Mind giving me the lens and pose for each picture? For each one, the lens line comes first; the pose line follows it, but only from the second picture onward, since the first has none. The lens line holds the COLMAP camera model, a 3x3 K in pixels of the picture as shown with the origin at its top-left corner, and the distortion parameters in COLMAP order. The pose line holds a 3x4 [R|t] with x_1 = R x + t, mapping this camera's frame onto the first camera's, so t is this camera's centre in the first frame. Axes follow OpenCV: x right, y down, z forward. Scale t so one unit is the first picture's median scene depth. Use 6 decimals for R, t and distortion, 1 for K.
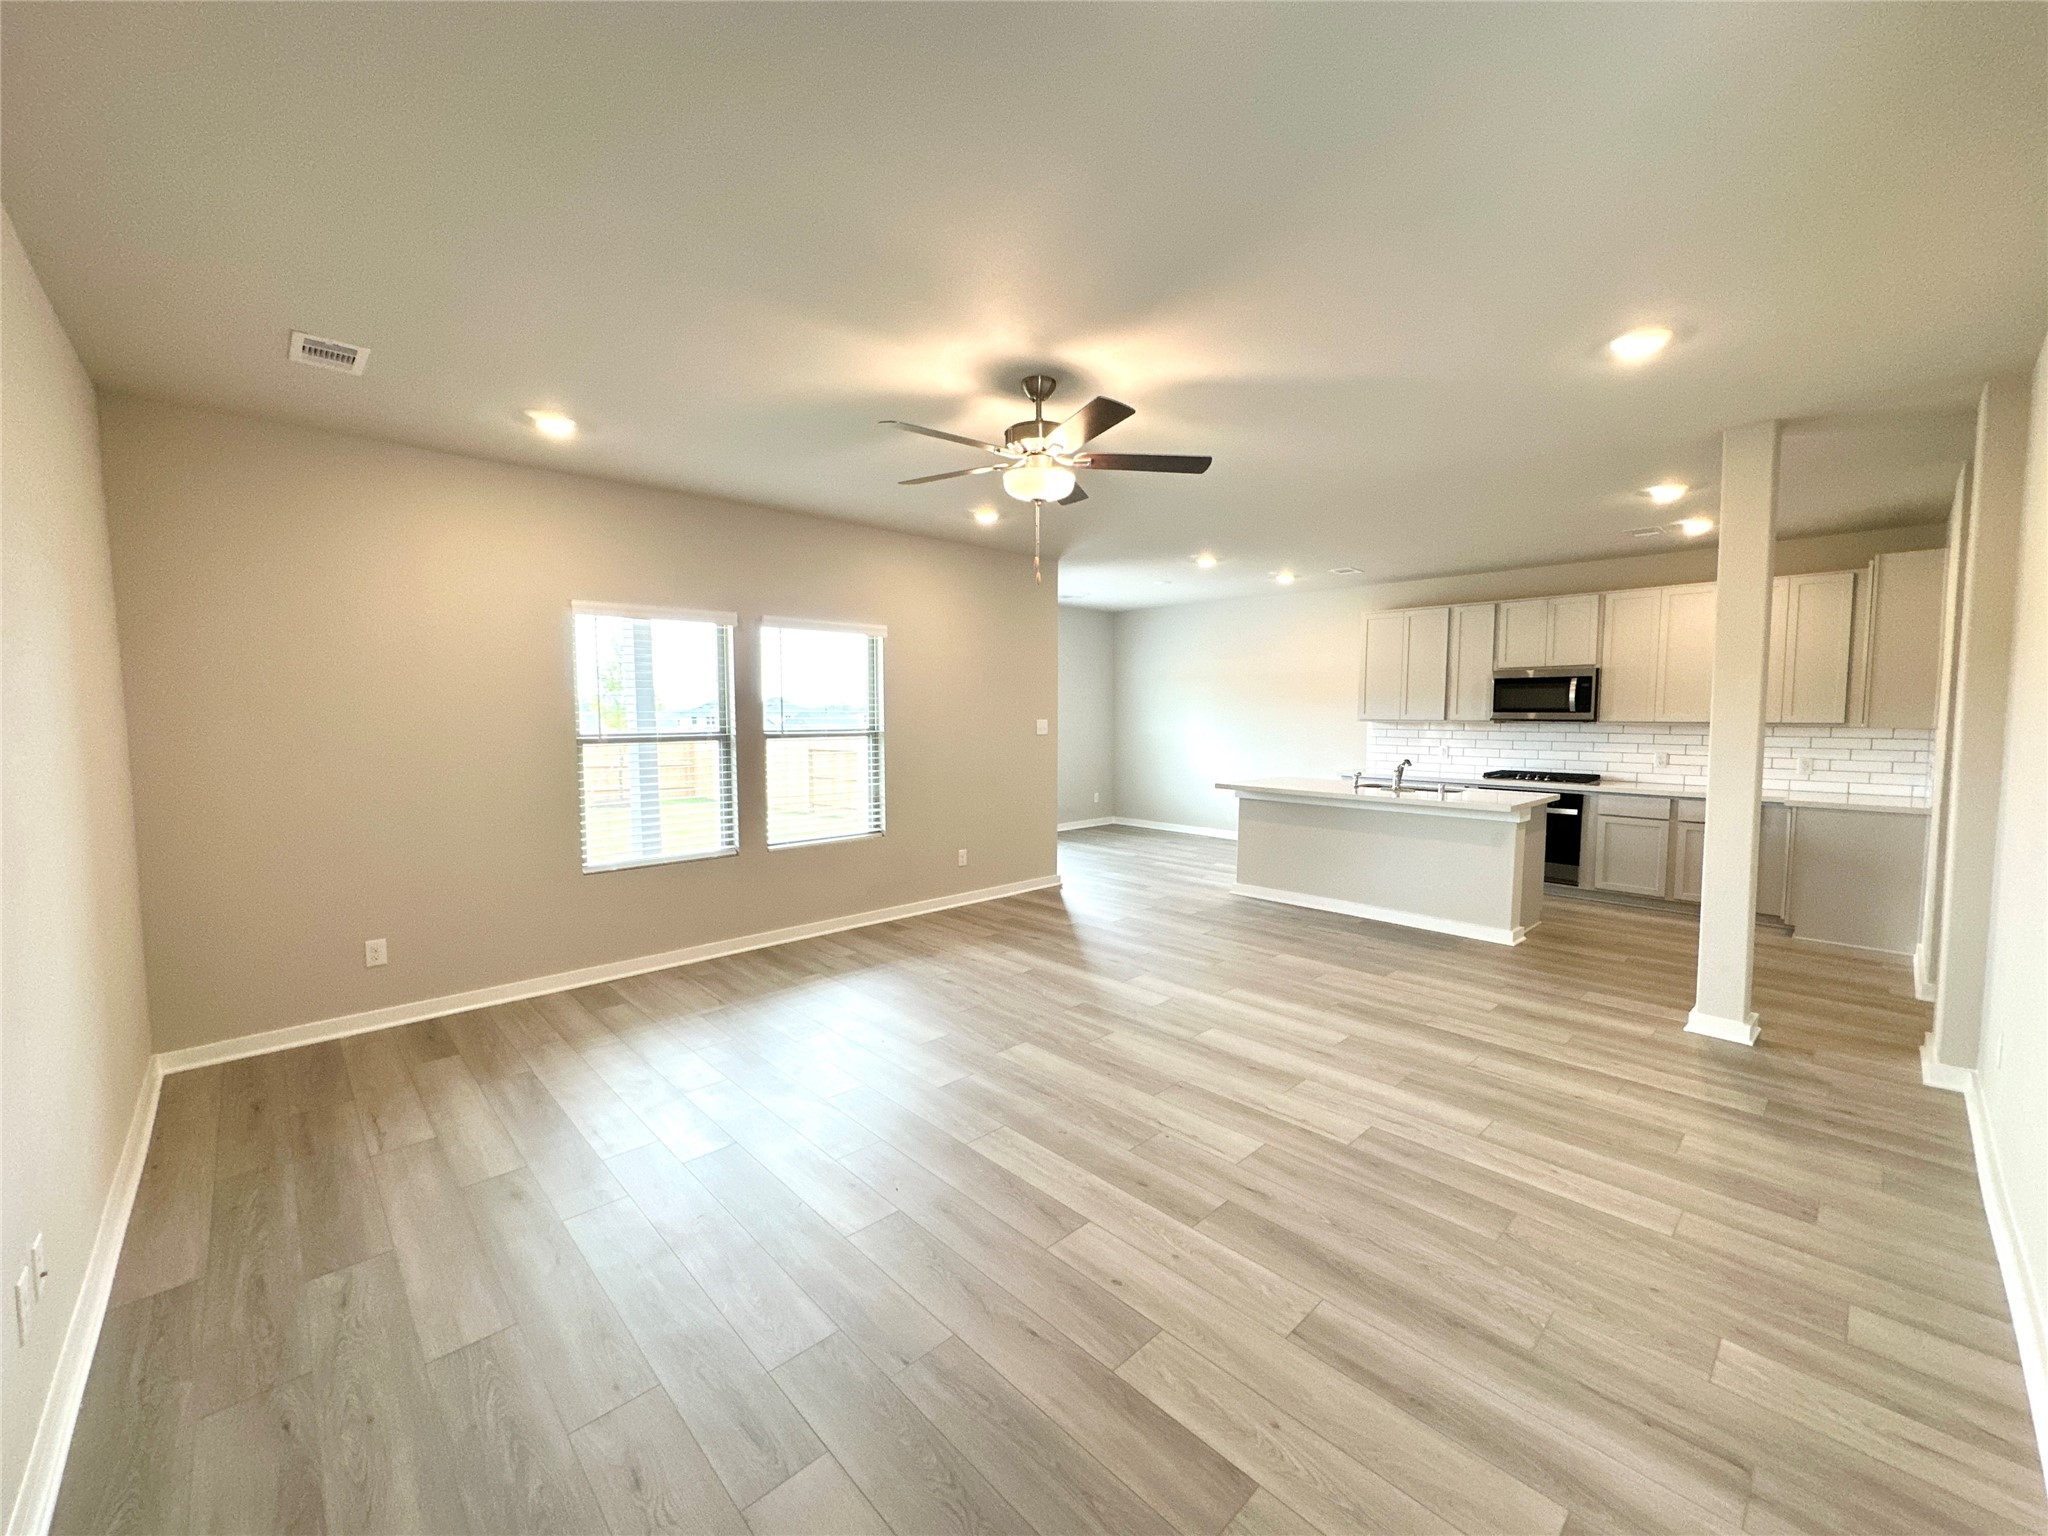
lens RADIAL K [[815.5, 0, 1022.4], [0, 815.5, 767.1], [0, 0, 1]] dist [-0.002364, 0.000419]
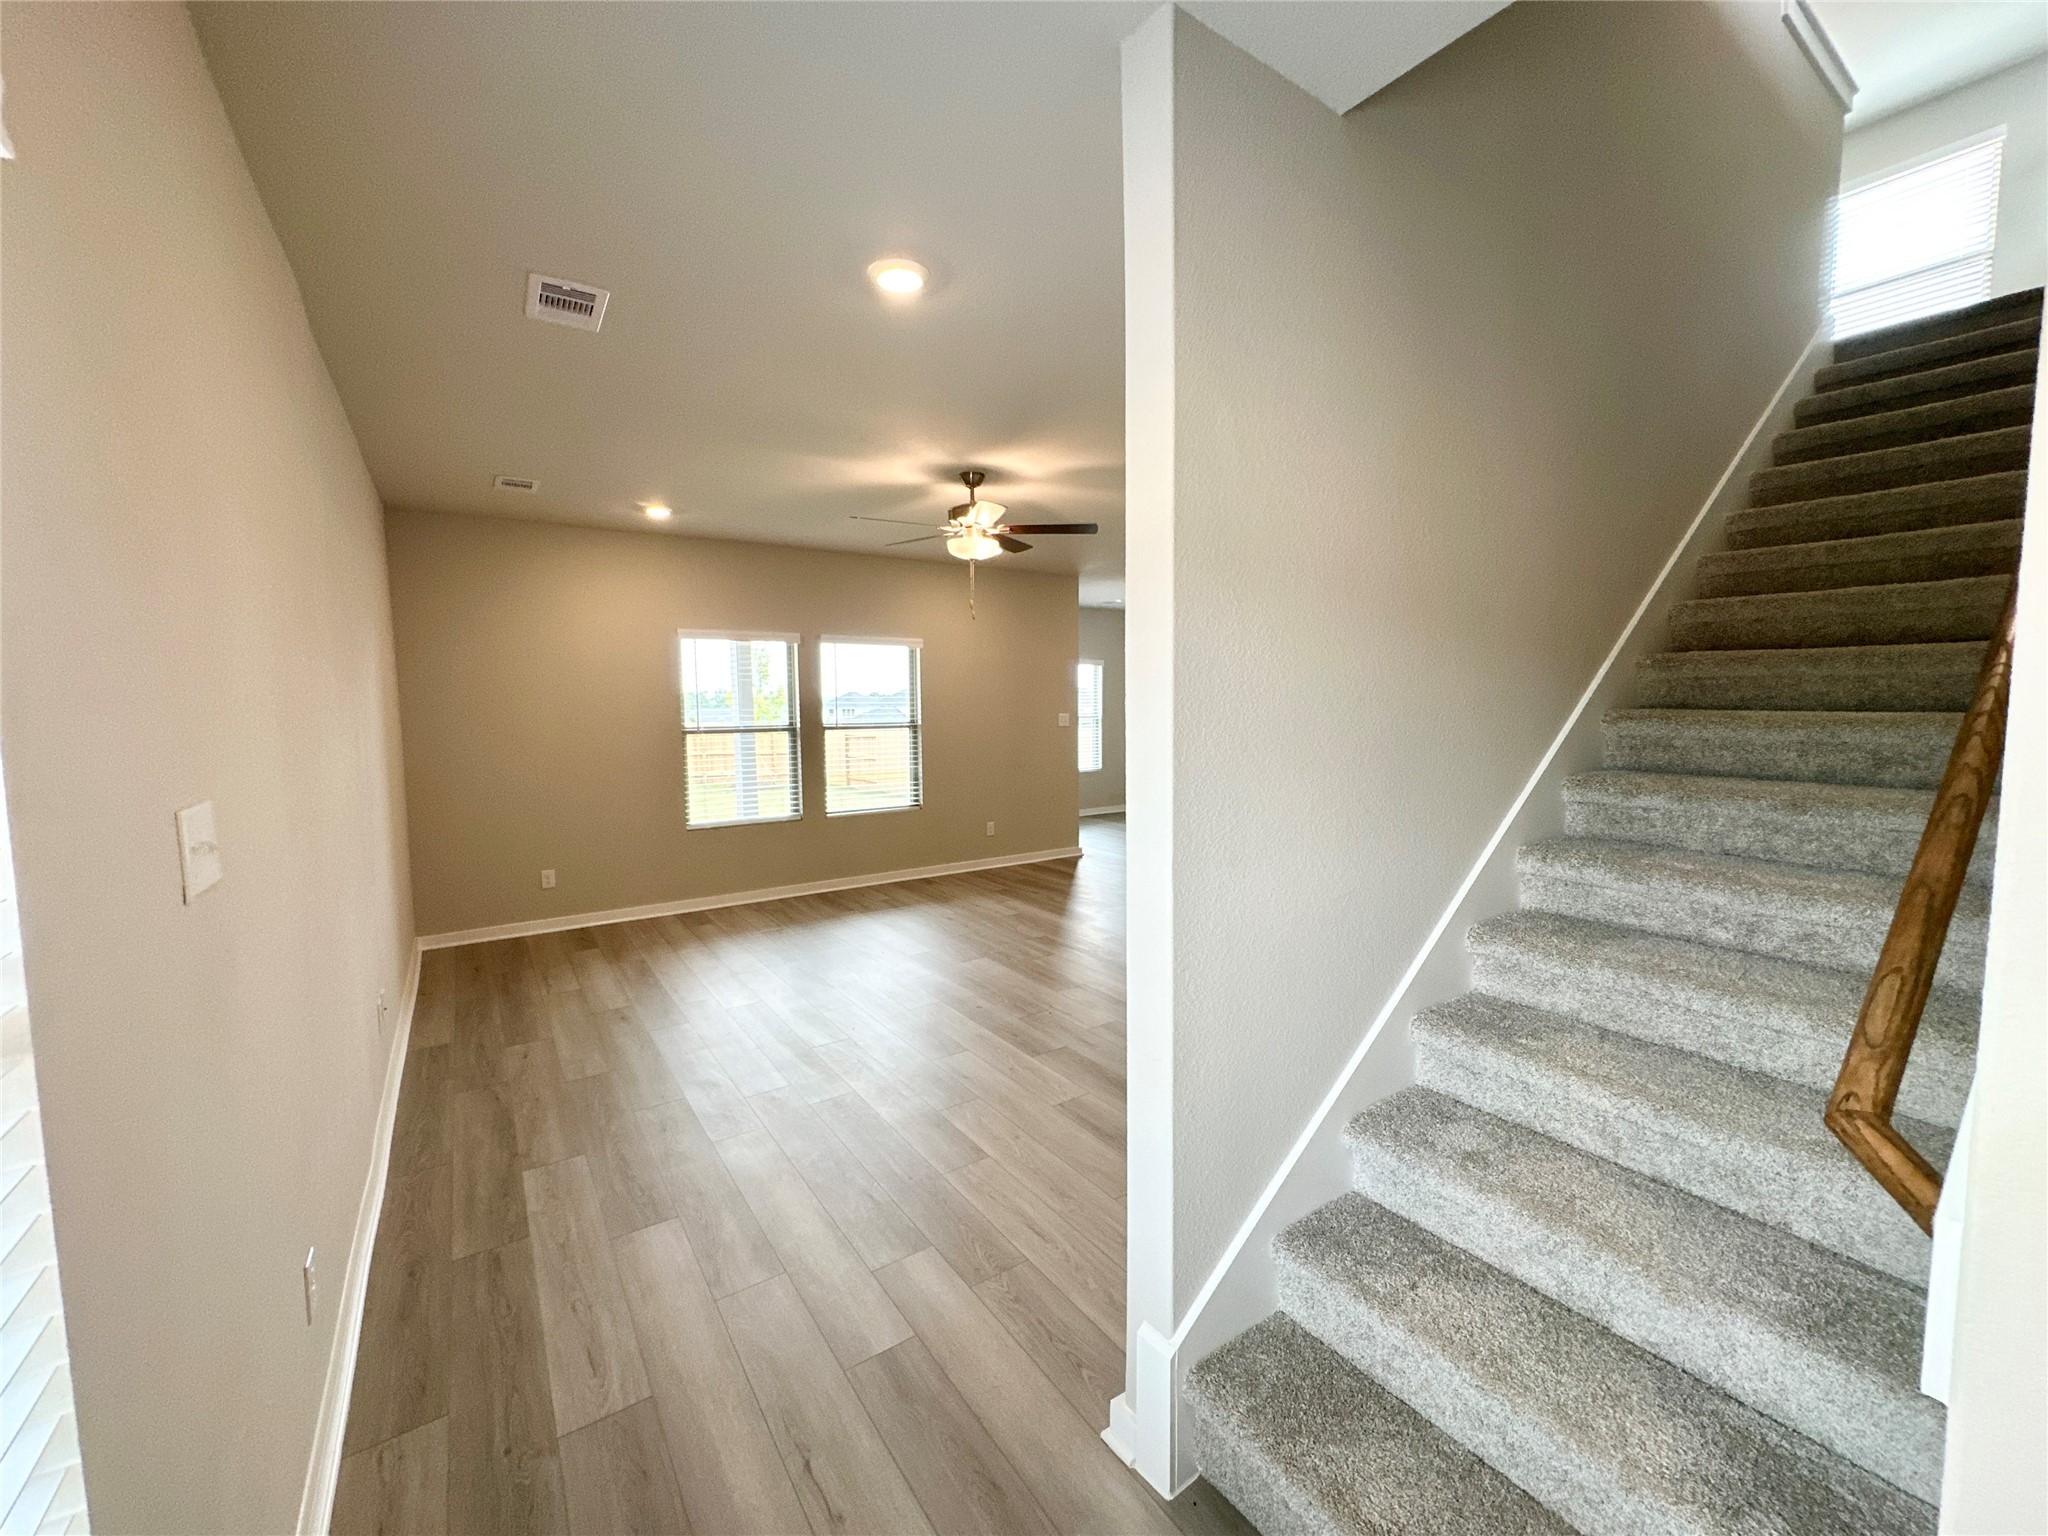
lens RADIAL K [[815.5, 0, 1024.0], [0, 815.5, 768.0], [0, 0, 1]] dist [-0.002364, 0.000419]
pose [[0.988265, 0.006665, -0.152605, 0.237873], [-0.004661, 0.999898, 0.013488, 0.007407], [0.152679, -0.012618, 0.988195, -0.272102]]
